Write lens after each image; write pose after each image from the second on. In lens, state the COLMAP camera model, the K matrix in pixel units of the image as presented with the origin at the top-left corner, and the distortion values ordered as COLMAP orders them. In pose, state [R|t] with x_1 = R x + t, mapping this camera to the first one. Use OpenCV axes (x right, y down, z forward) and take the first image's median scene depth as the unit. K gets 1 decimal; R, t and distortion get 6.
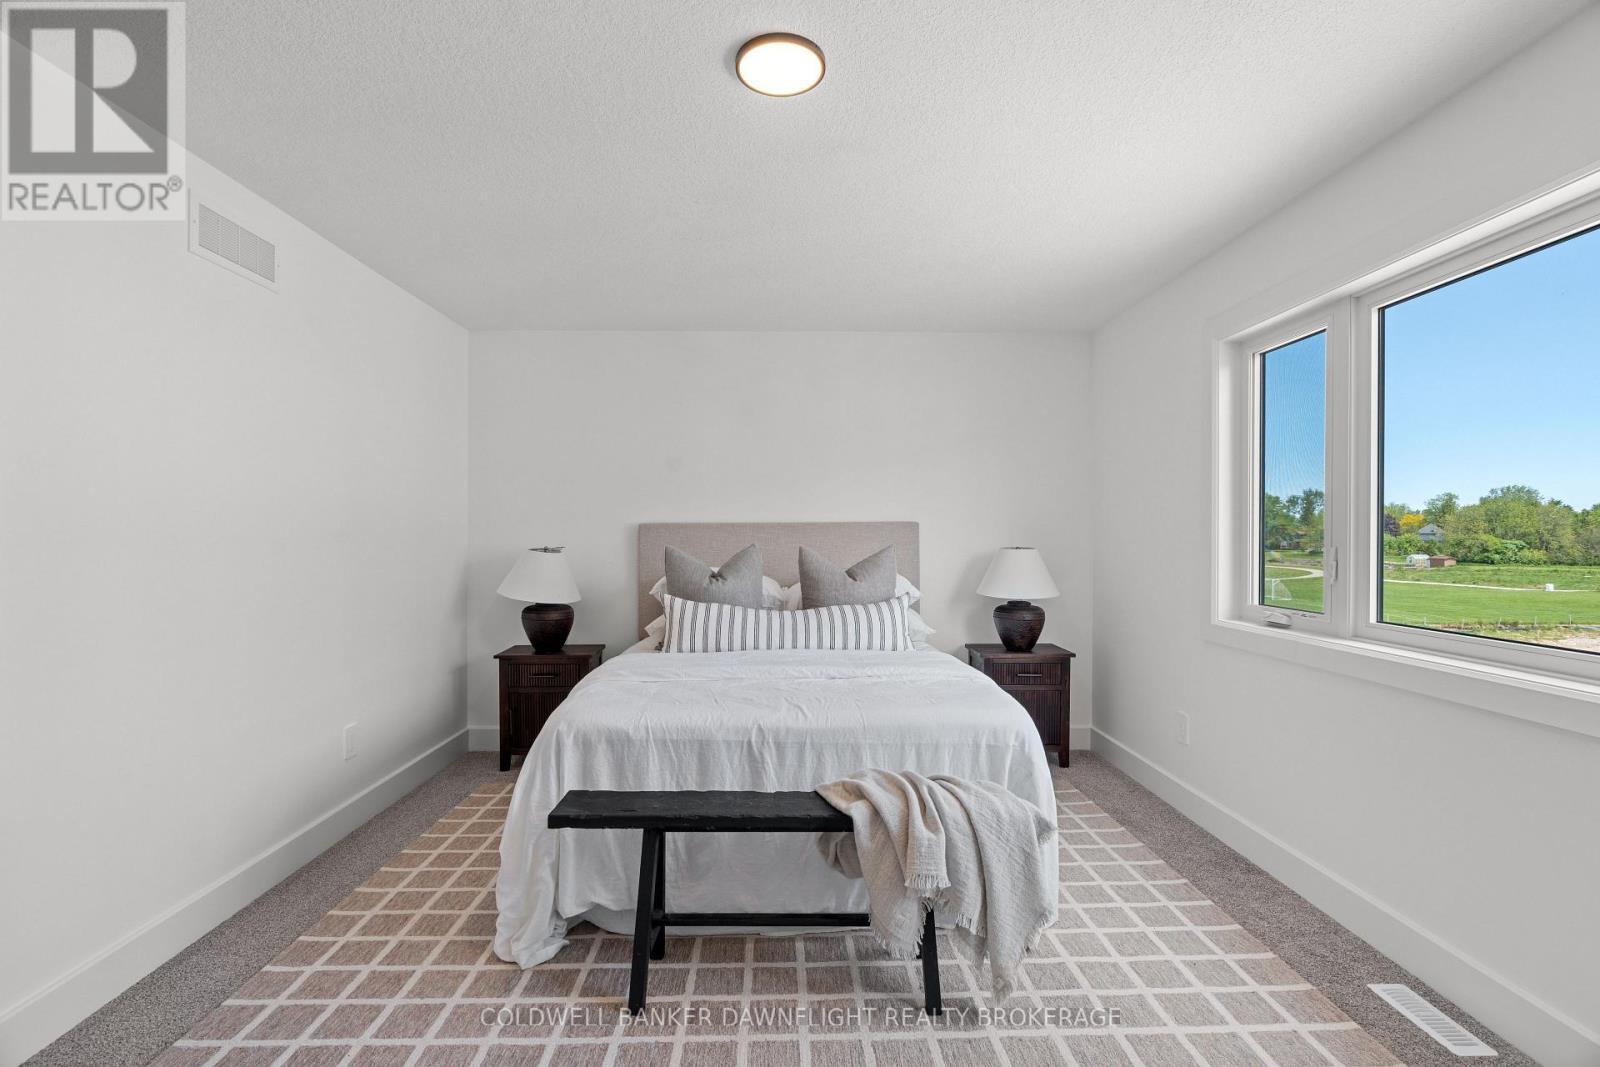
lens RADIAL K [[736.9, 0, 791.9], [0, 736.9, 550.1], [0, 0, 1]] dist [-0.004109, -0.000393]
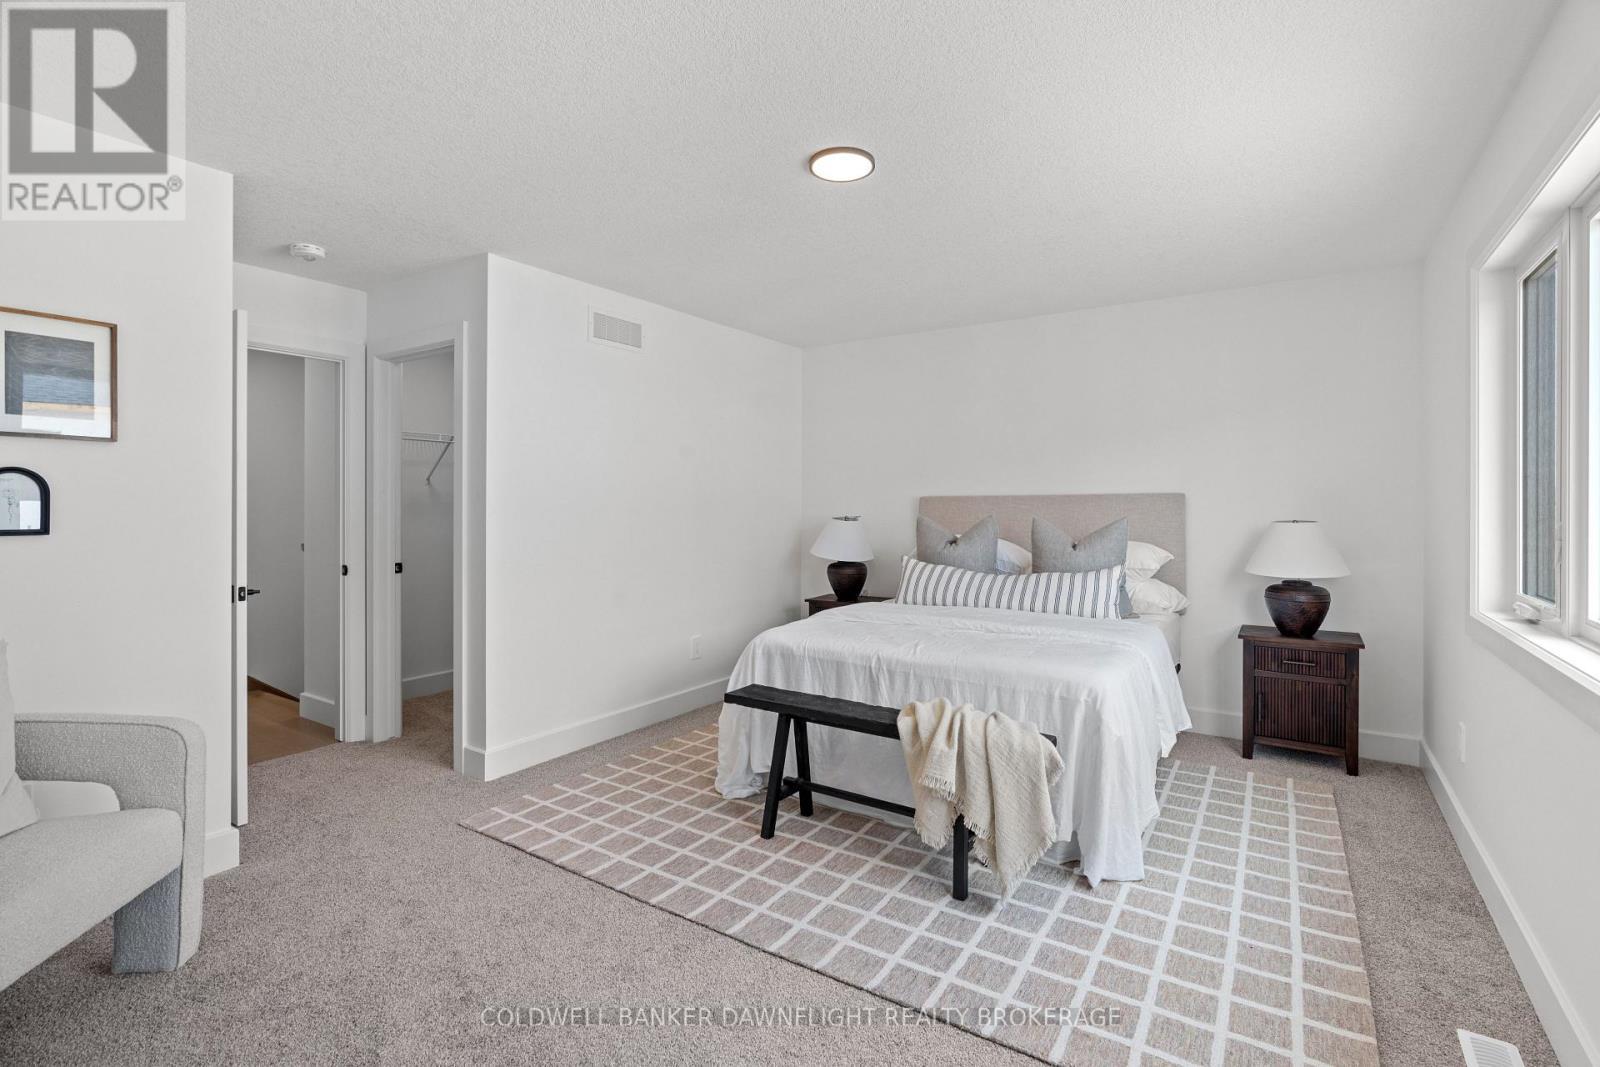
lens RADIAL K [[742.1, 0, 804.2], [0, 742.1, 515.2], [0, 0, 1]] dist [-0.001965, -0.000612]
pose [[0.825117, 0.006669, -0.564922, 0.579680], [-0.010554, 0.999938, -0.003611, -0.001193], [0.564863, 0.008942, 0.825136, -0.146364]]
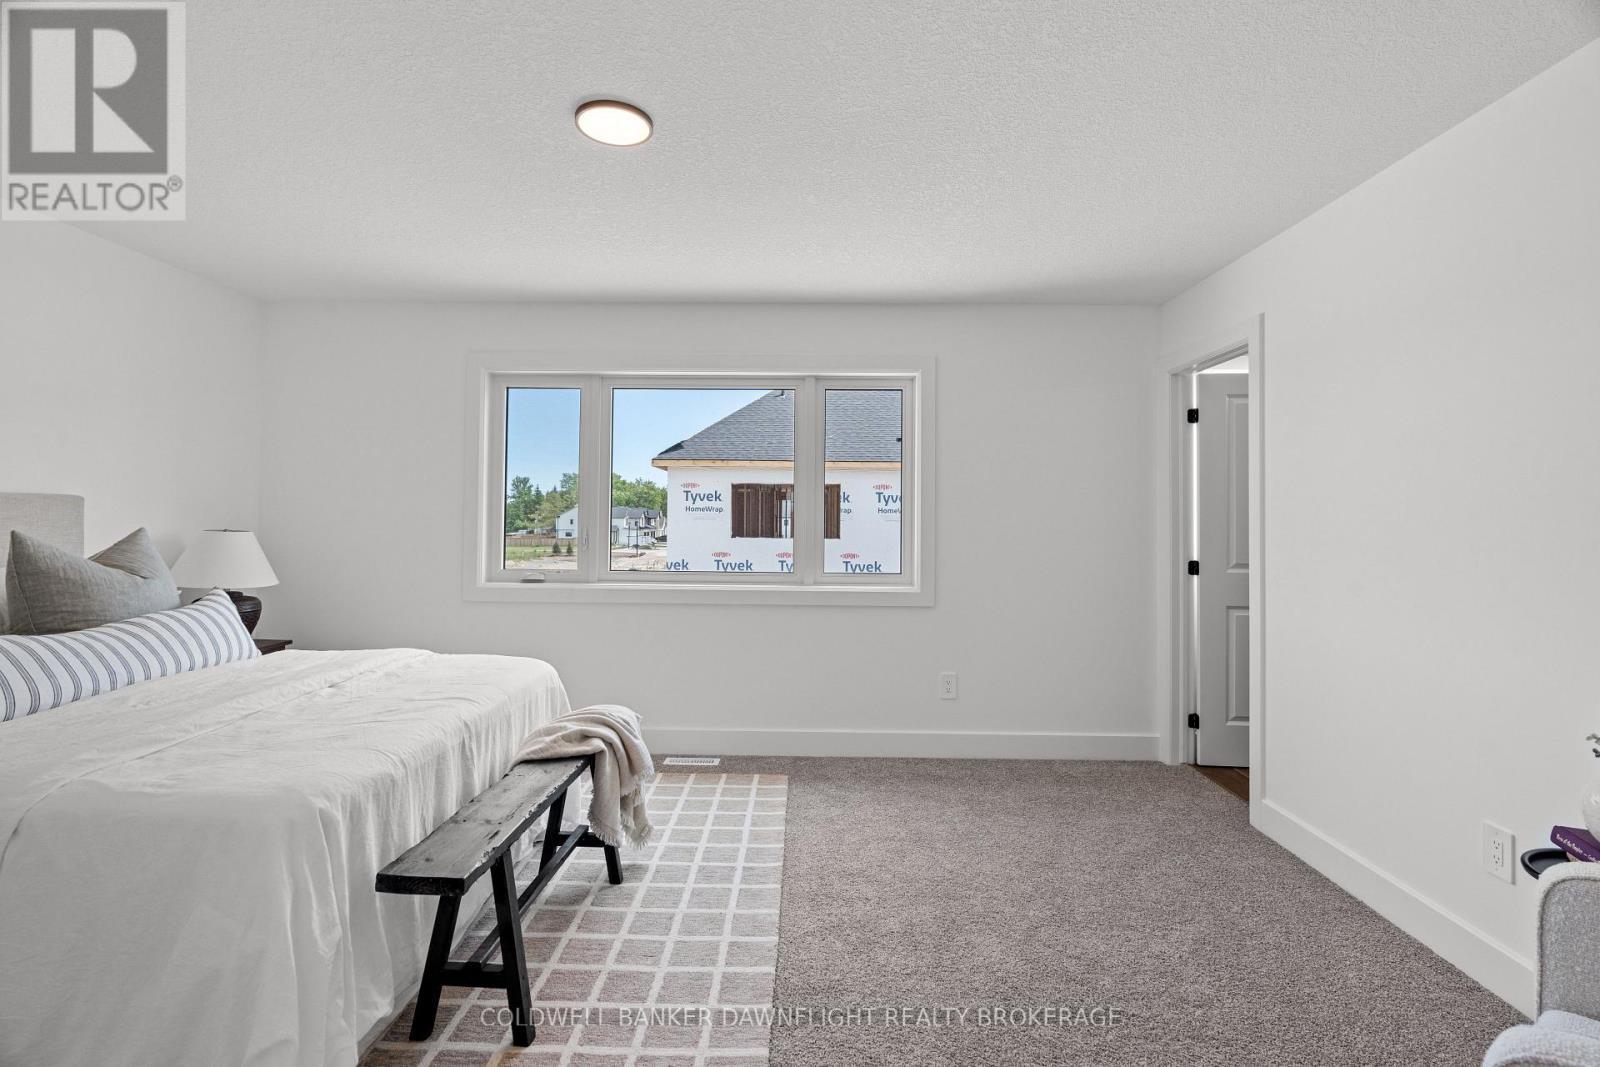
lens RADIAL K [[742.1, 0, 804.2], [0, 742.1, 515.2], [0, 0, 1]] dist [-0.001965, -0.000612]
pose [[0.025563, 0.008981, 0.999633, -0.975400], [0.009633, 0.999911, -0.009230, -0.010558], [-0.999627, 0.009865, 0.025474, 0.540871]]
